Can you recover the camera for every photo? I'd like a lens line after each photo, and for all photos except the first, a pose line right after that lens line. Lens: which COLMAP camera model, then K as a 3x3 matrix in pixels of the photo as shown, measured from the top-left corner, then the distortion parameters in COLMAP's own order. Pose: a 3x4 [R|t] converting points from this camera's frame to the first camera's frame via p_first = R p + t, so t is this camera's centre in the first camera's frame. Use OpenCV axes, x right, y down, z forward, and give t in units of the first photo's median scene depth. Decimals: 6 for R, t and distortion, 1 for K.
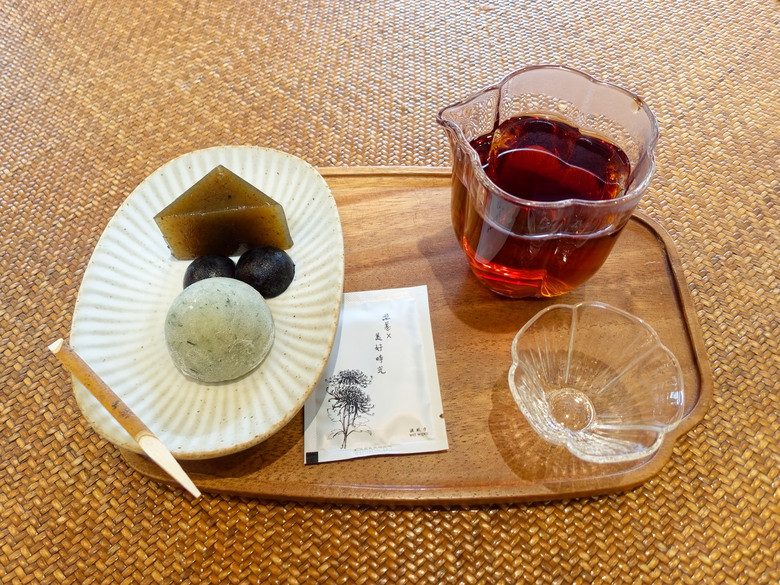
lens RADIAL K [[583.3, 0, 384.0], [0, 583.3, 288.1], [0, 0, 1]] dist [-0.001419, 0.019041]
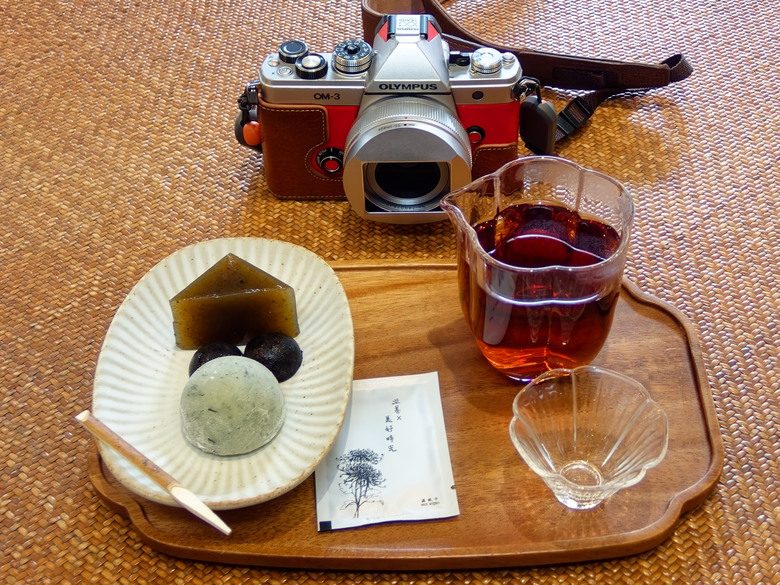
lens RADIAL K [[1066.2, 0, 394.7], [0, 1066.2, 293.5], [0, 0, 1]] dist [-0.030134, 0.000000]
pose [[0.999877, -0.013689, 0.007594, -0.009864], [0.015050, 0.974099, -0.225620, 0.272386], [-0.004308, 0.225707, 0.974186, -0.770591]]
